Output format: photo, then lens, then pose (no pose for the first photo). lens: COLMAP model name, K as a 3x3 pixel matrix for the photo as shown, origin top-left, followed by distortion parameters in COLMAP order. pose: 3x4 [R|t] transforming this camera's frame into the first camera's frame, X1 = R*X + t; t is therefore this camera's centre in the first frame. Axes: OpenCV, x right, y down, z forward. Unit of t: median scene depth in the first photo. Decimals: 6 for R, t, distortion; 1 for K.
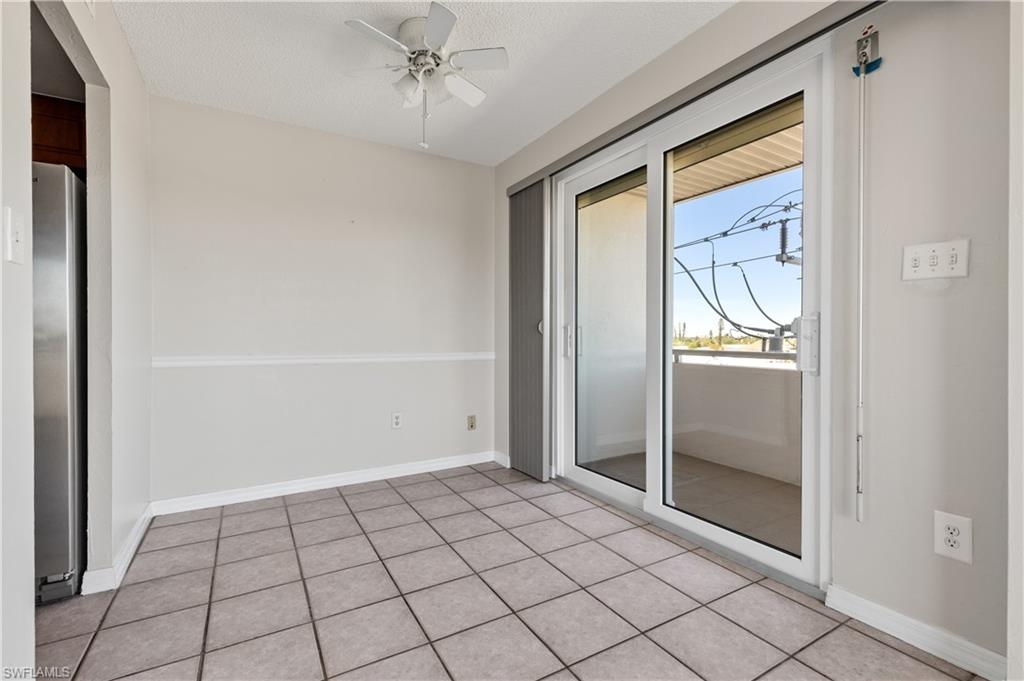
lens RADIAL K [[460.3, 0, 512.1], [0, 460.3, 341.6], [0, 0, 1]] dist [0.004061, 0.000296]
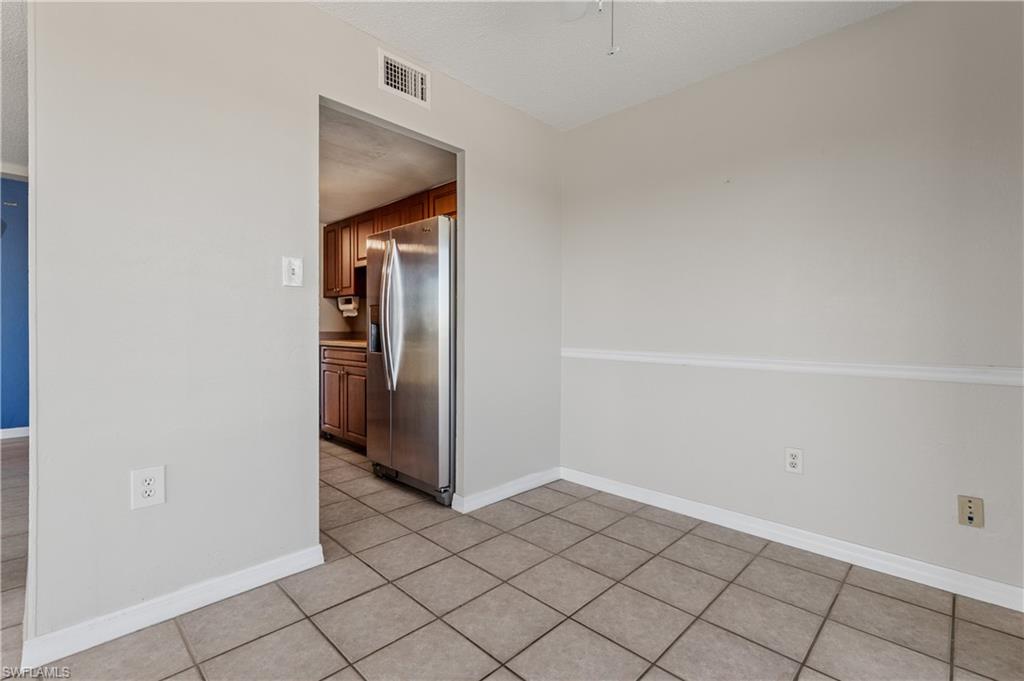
lens RADIAL K [[460.3, 0, 513.4], [0, 460.3, 336.1], [0, 0, 1]] dist [0.004061, 0.000296]
pose [[0.266960, 0.017209, -0.963554, 0.268142], [-0.020052, 0.999723, 0.012299, -0.007236], [0.963499, 0.016038, 0.267232, 0.421176]]
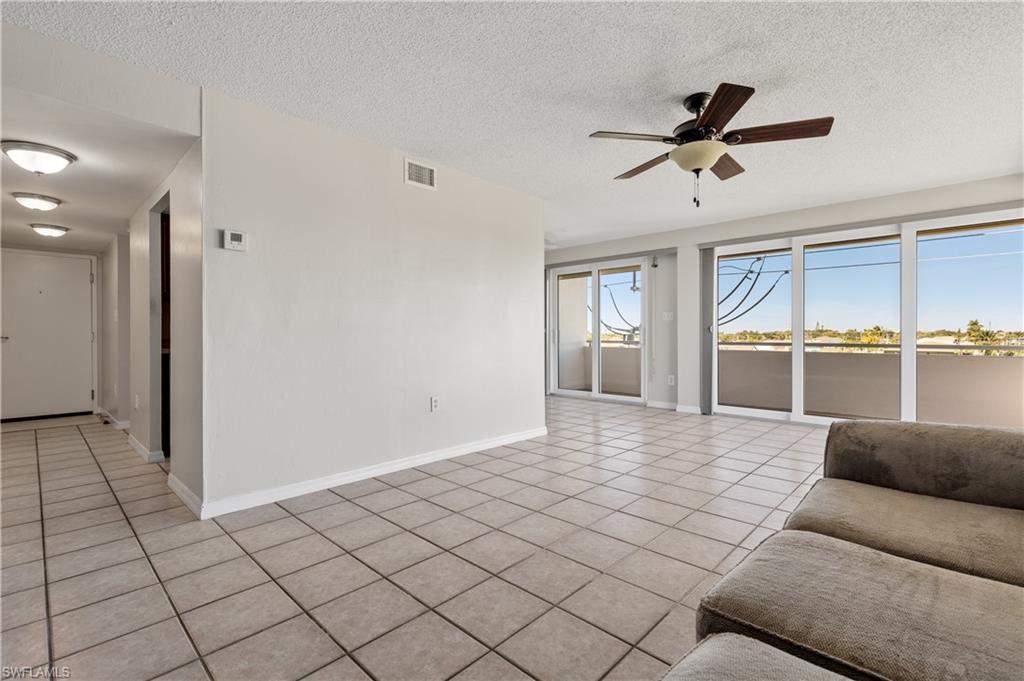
lens RADIAL K [[460.3, 0, 519.7], [0, 460.3, 337.1], [0, 0, 1]] dist [0.004061, 0.000296]
pose [[0.957784, -0.002813, 0.287475, -0.893465], [0.003693, 0.999990, -0.002520, 0.012958], [-0.287465, 0.003475, 0.957785, -1.479893]]
